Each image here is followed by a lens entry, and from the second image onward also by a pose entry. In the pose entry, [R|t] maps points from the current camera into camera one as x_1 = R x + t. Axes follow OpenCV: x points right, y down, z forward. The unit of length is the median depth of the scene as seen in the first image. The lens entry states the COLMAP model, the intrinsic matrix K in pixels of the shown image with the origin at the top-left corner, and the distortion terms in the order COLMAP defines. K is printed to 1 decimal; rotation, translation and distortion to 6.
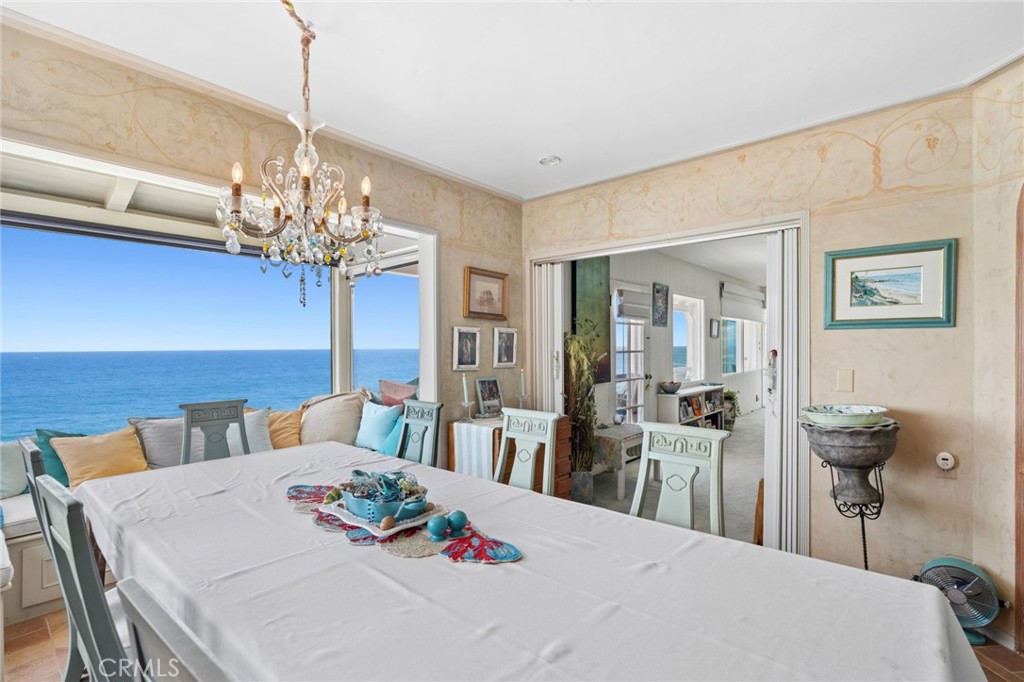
lens RADIAL K [[467.8, 0, 517.5], [0, 467.8, 351.7], [0, 0, 1]] dist [0.001773, -0.000719]
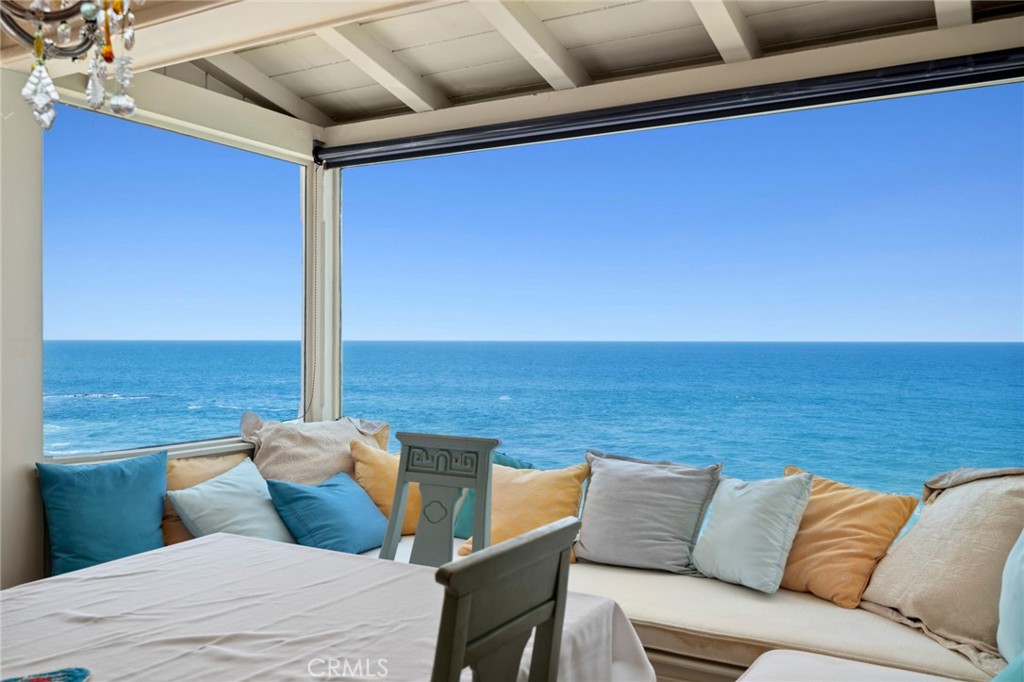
lens RADIAL K [[859.2, 0, 511.9], [0, 859.2, 343.1], [0, 0, 1]] dist [0.014957, 0.004564]
pose [[0.198034, 0.014134, -0.980093, 0.266925], [-0.016245, 0.999806, 0.011135, 0.004470], [0.980060, 0.013717, 0.198225, 1.116096]]
